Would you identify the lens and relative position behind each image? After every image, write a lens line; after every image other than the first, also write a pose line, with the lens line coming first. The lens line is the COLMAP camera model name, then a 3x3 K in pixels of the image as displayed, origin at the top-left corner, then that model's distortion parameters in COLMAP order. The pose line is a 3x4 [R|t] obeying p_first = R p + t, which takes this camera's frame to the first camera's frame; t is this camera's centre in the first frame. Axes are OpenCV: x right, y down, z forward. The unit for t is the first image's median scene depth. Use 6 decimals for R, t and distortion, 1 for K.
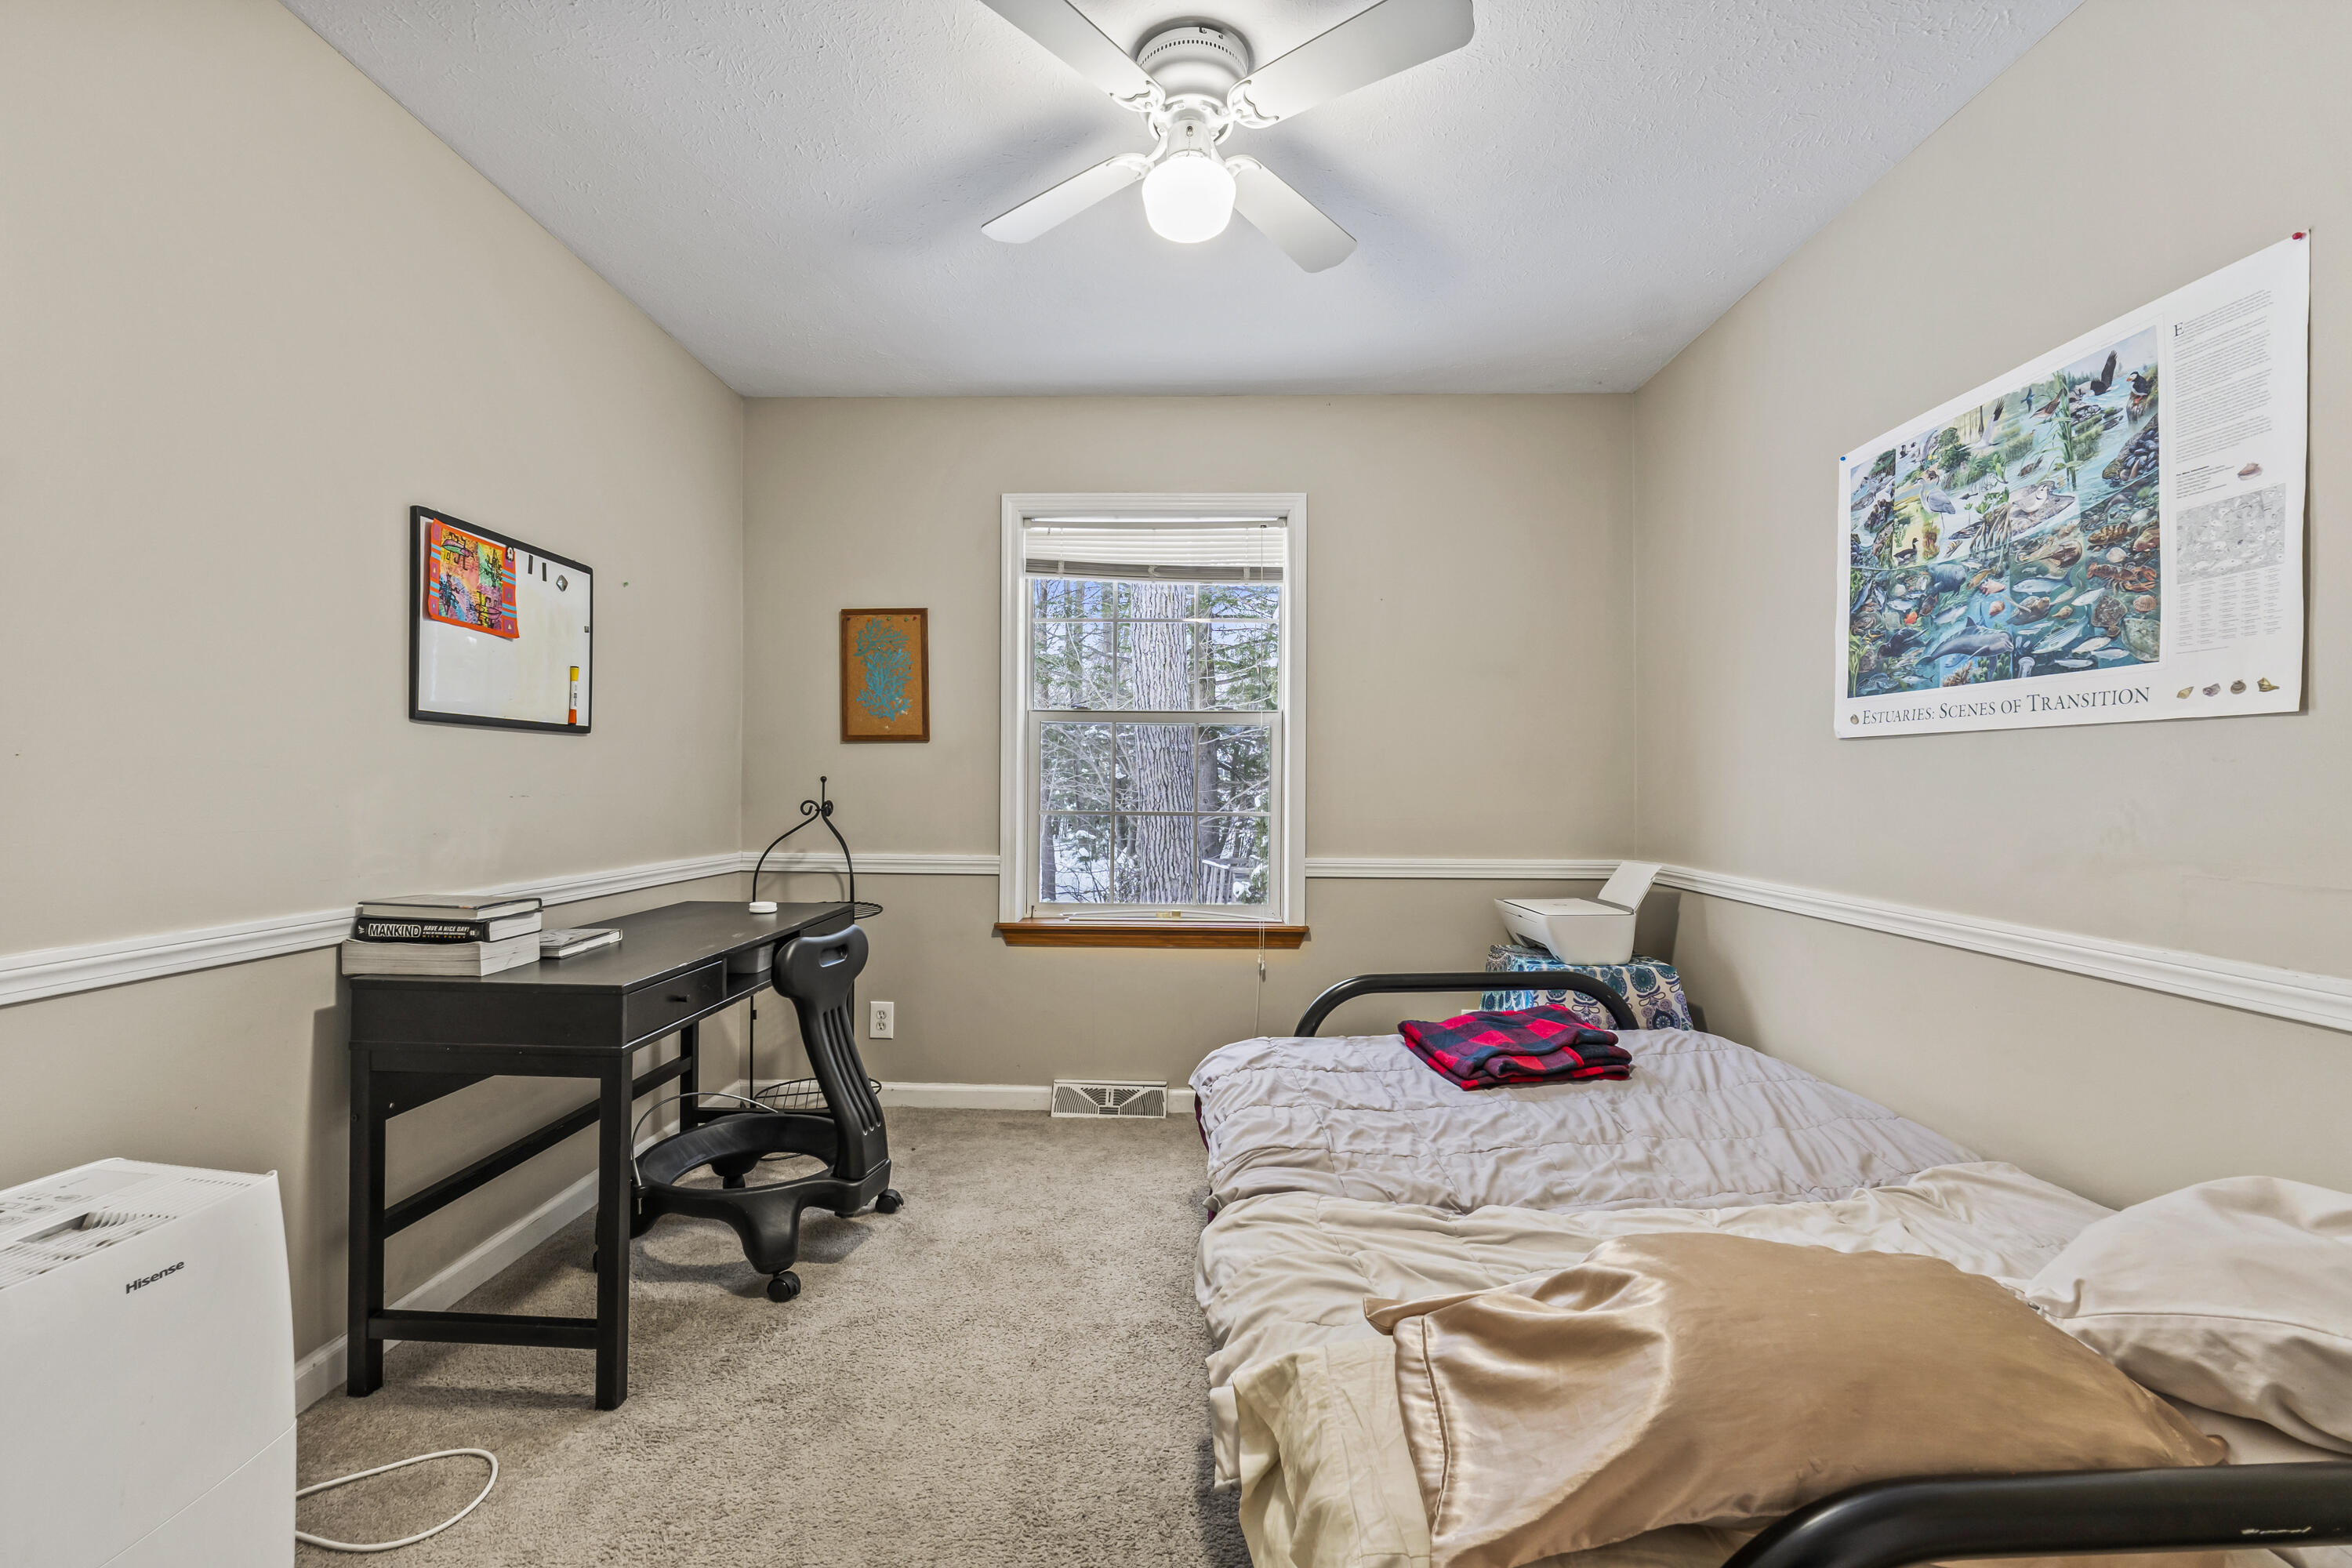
lens RADIAL K [[989.5, 0, 1171.8], [0, 989.5, 785.2], [0, 0, 1]] dist [-0.008501, -0.000325]
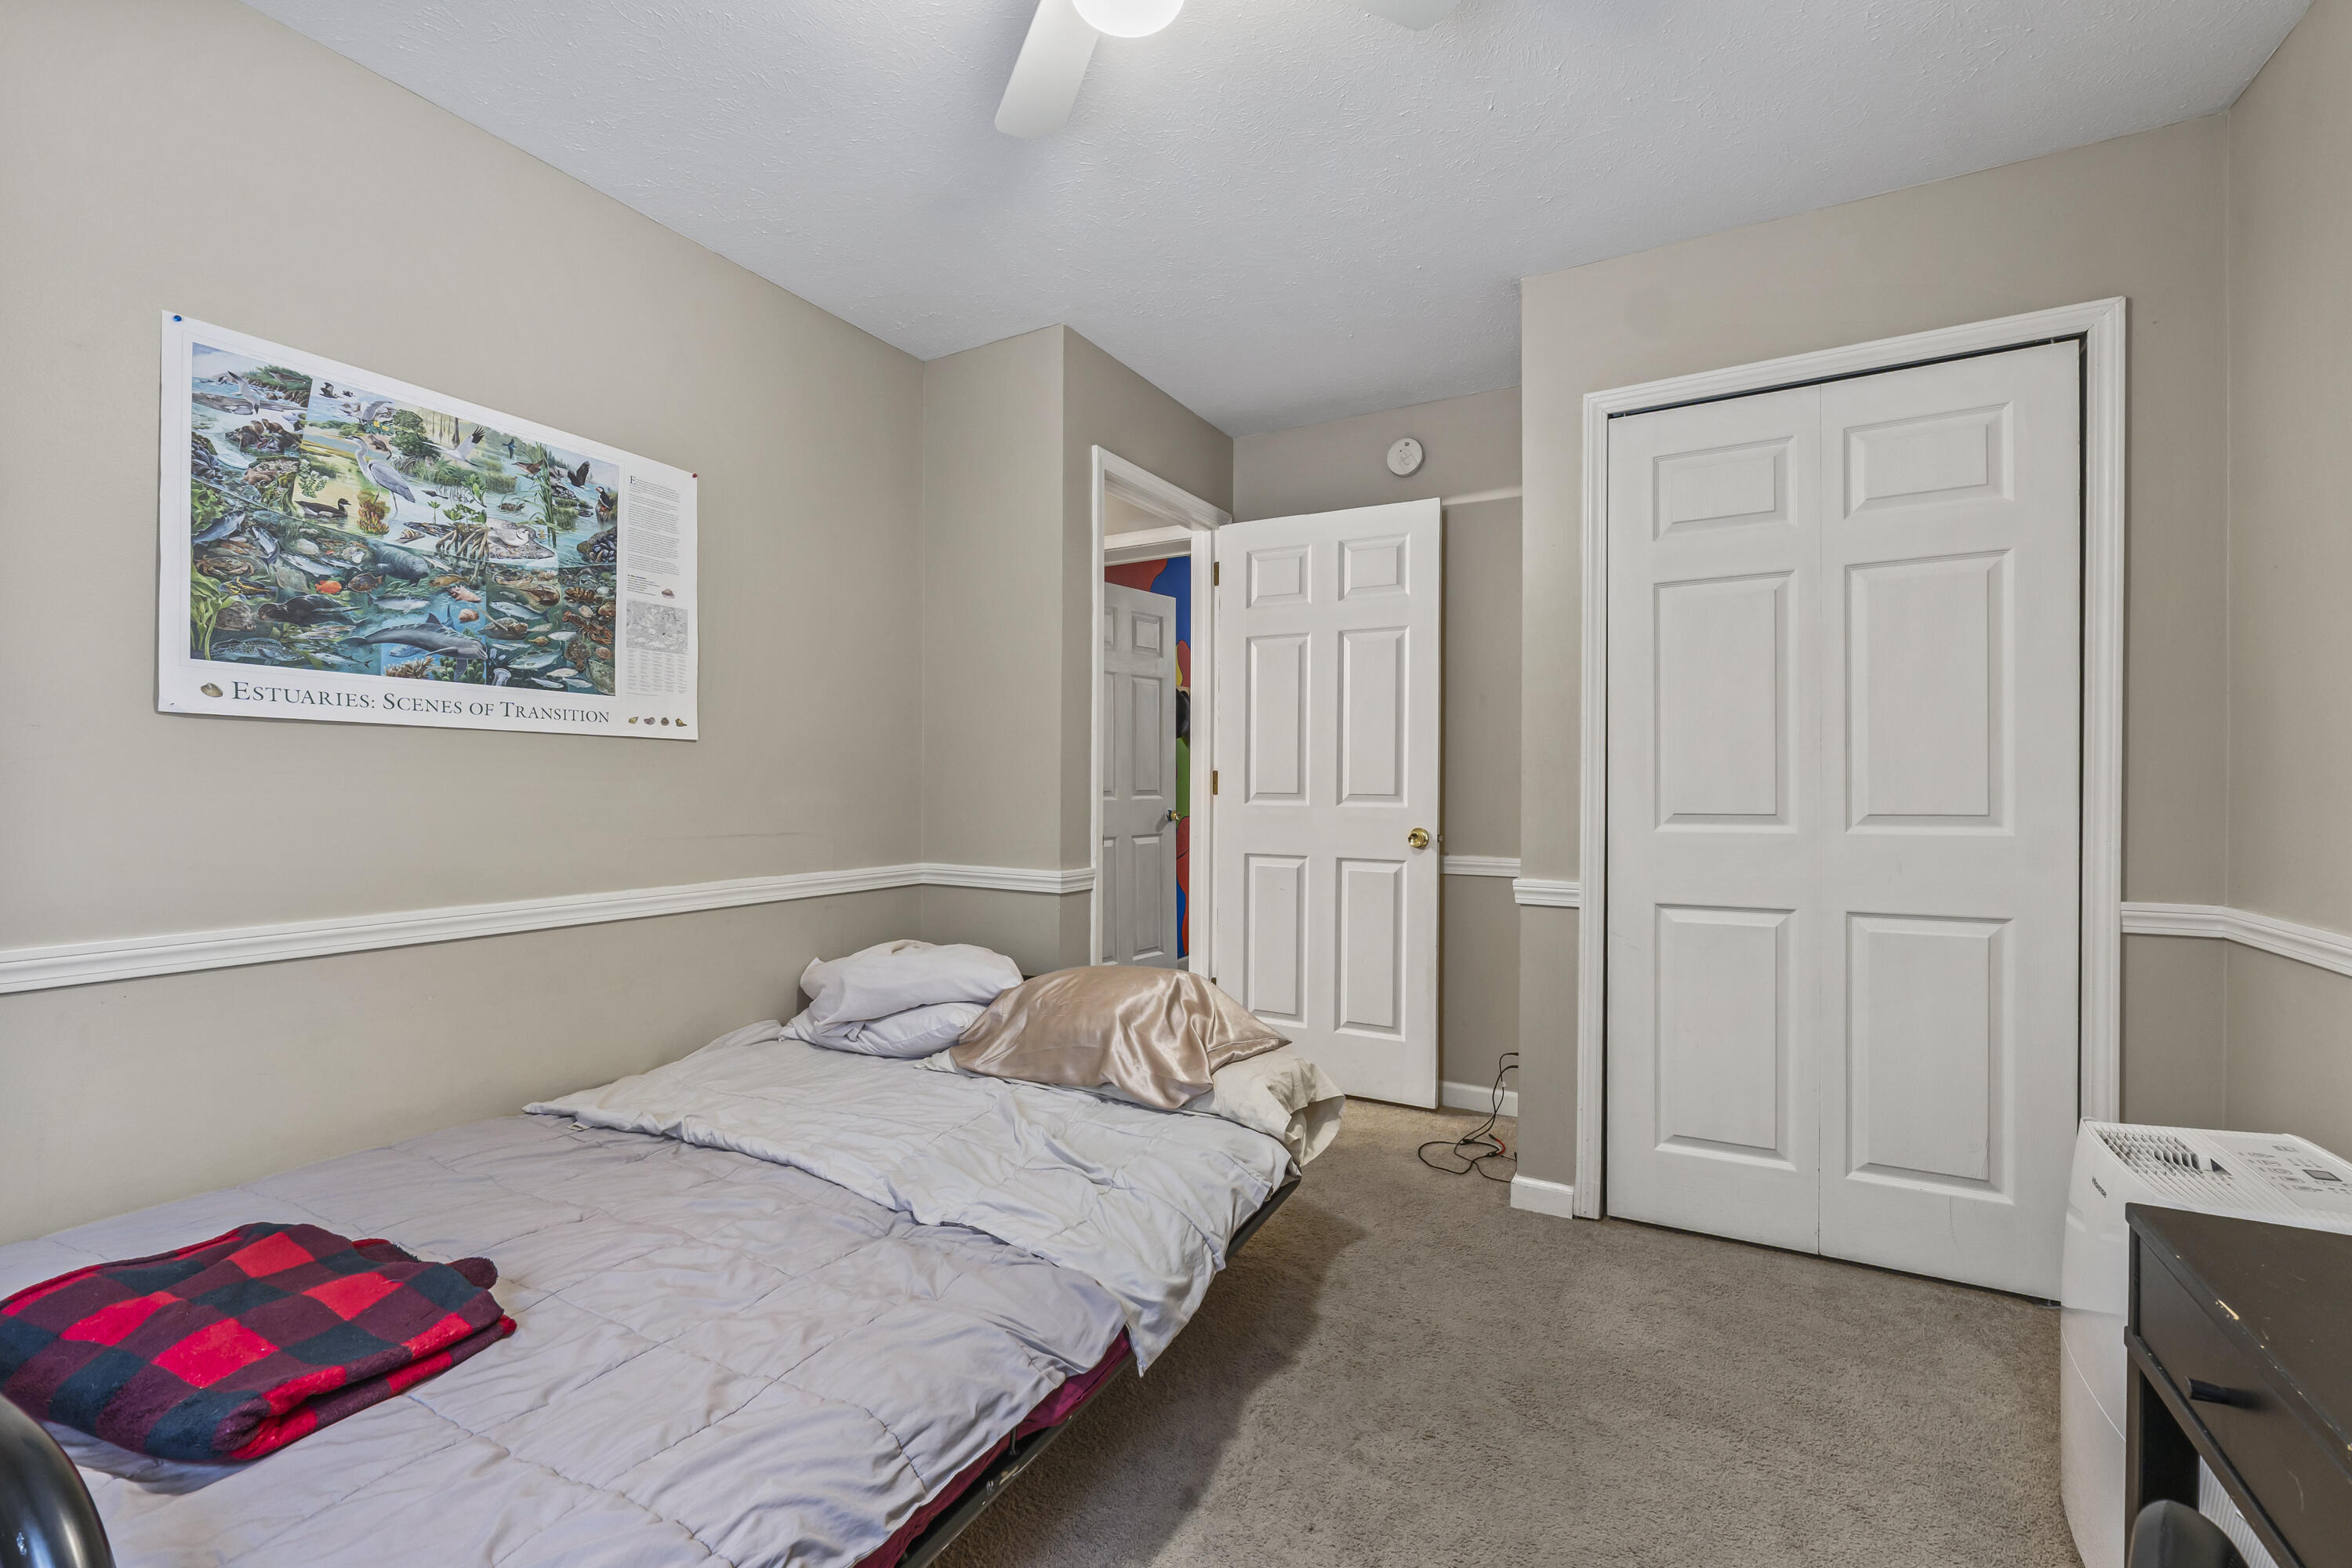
lens RADIAL K [[989.5, 0, 1170.9], [0, 989.5, 781.9], [0, 0, 1]] dist [-0.008501, -0.000325]
pose [[-0.881533, -0.006534, 0.472077, -0.349346], [-0.006387, 0.999978, 0.001915, -0.004978], [-0.472079, -0.001327, -0.881555, 1.585479]]
